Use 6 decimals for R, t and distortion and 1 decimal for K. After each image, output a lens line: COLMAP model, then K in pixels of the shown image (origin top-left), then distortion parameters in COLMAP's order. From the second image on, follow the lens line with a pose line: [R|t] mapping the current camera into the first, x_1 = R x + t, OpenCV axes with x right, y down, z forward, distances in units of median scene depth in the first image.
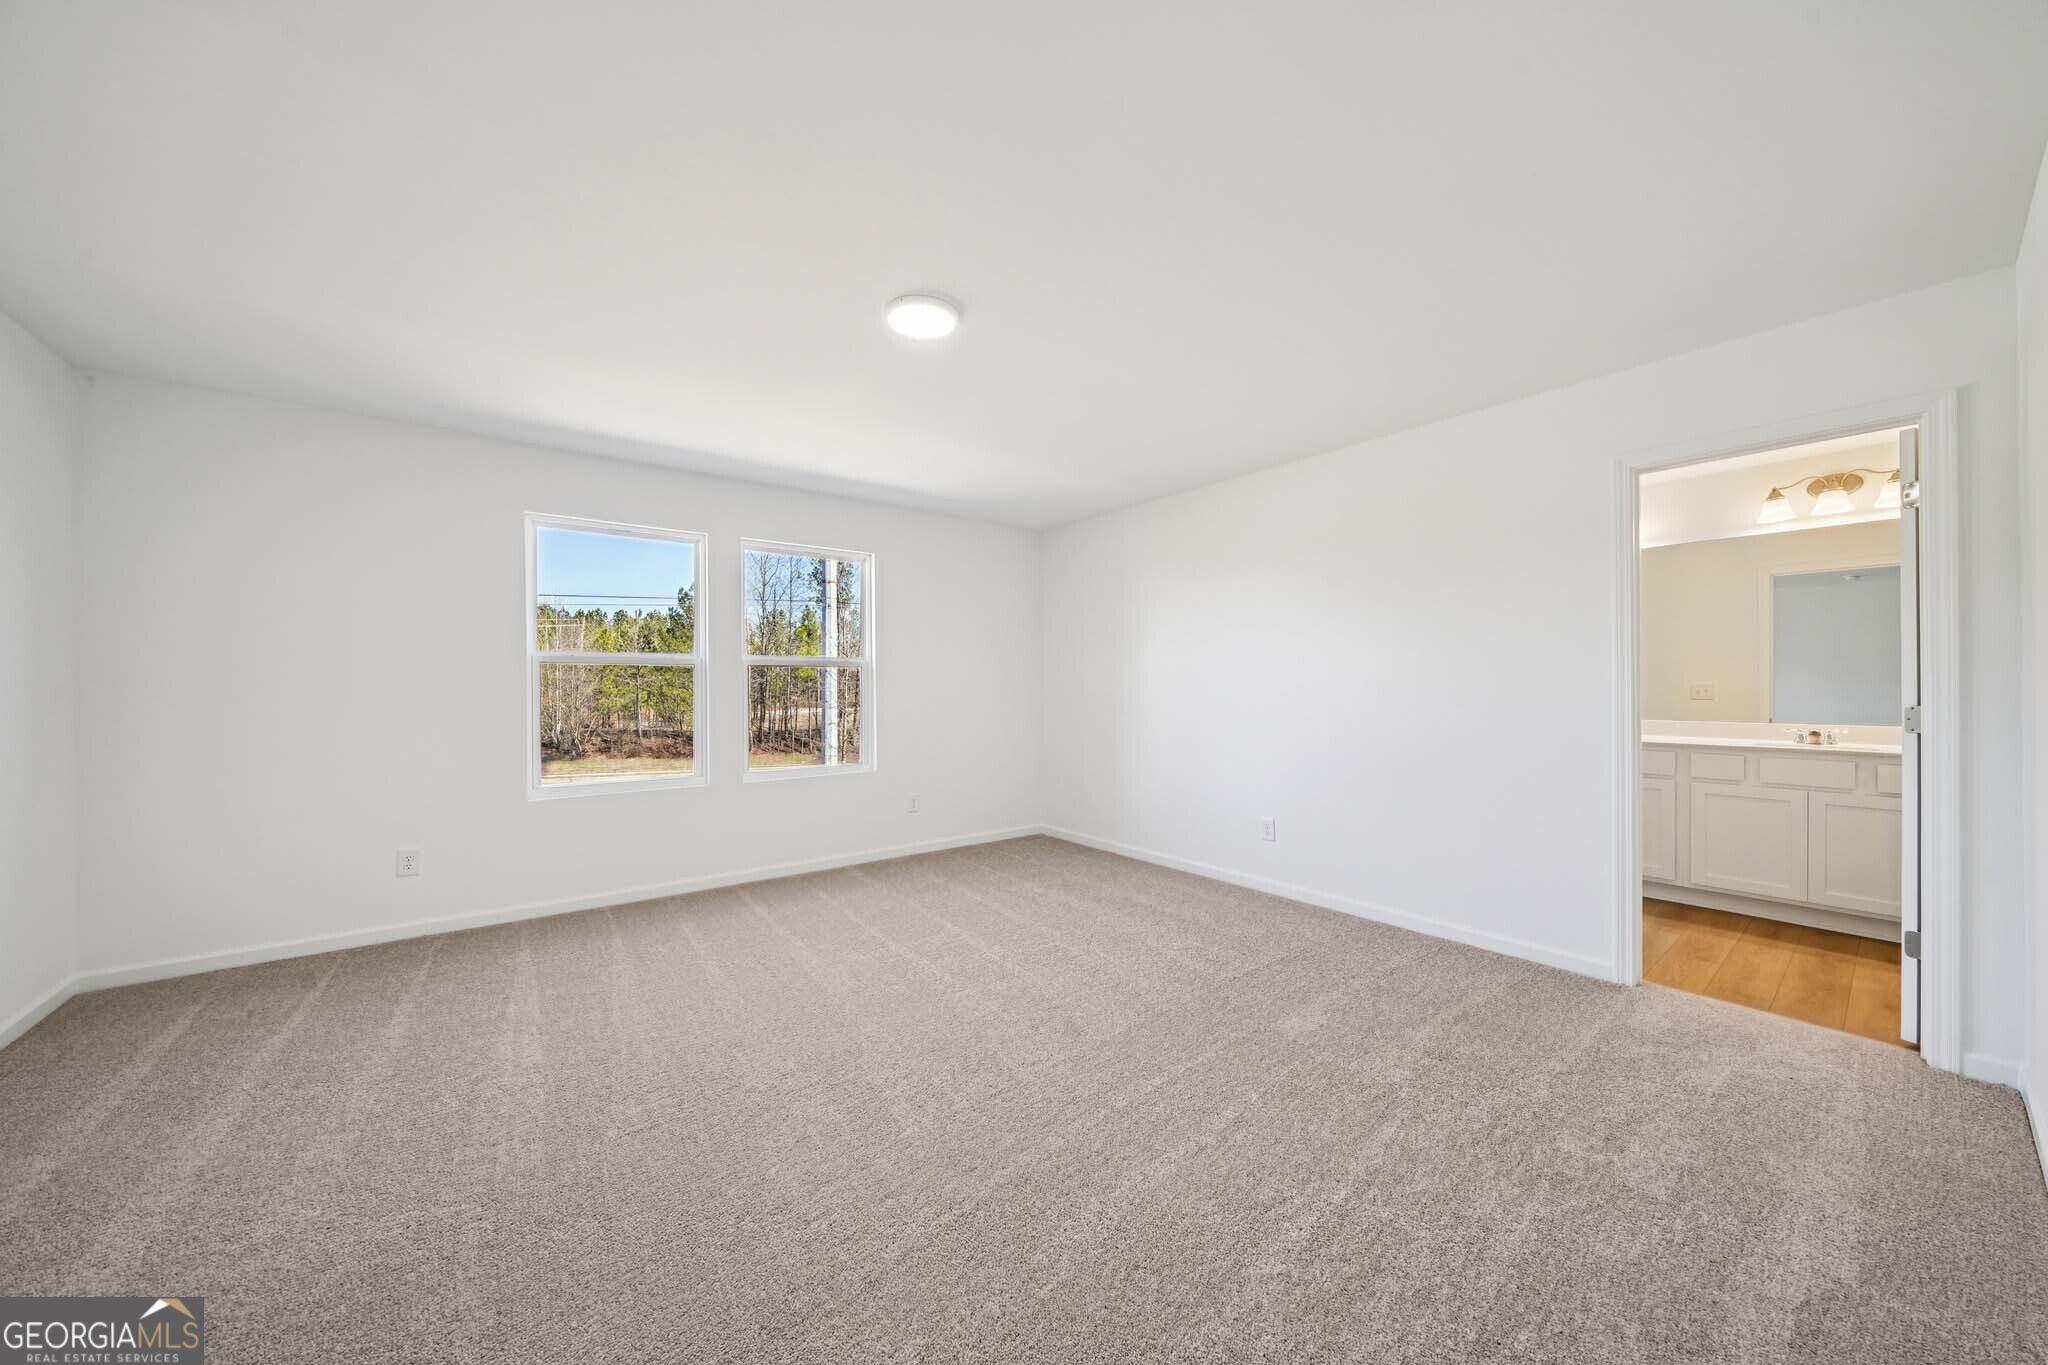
lens RADIAL K [[723.5, 0, 1019.6], [0, 723.5, 687.6], [0, 0, 1]] dist [-0.002844, -0.000190]
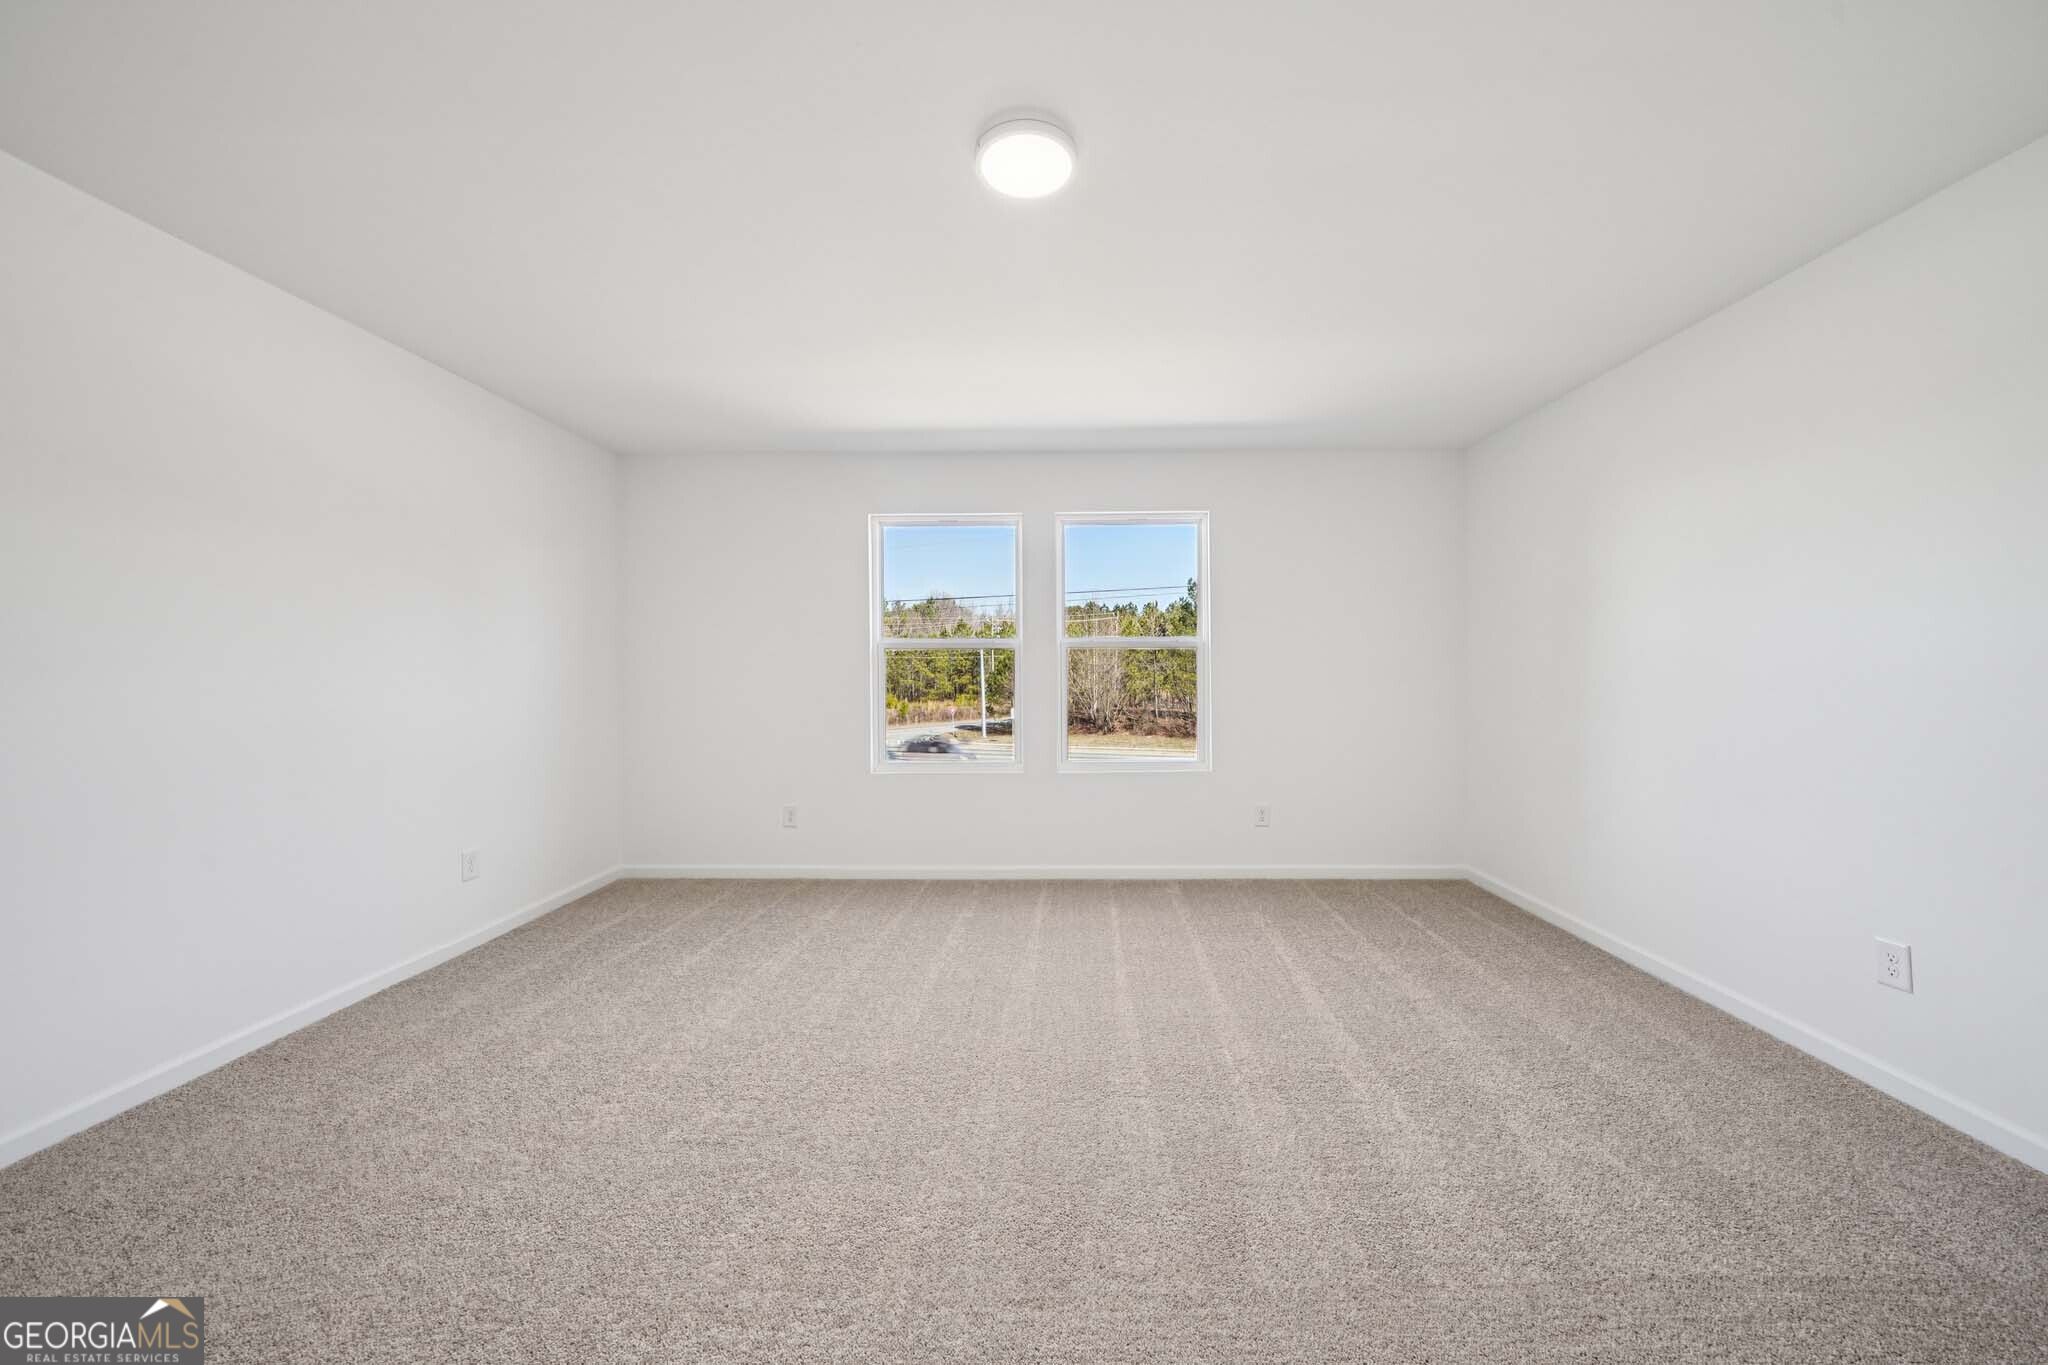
lens RADIAL K [[723.5, 0, 1034.7], [0, 723.5, 672.1], [0, 0, 1]] dist [-0.002844, -0.000190]
pose [[0.777741, 0.000207, -0.628585, 0.144155], [0.000056, 1.000000, 0.000399, 0.000153], [0.628585, -0.000346, 0.777741, 0.191404]]
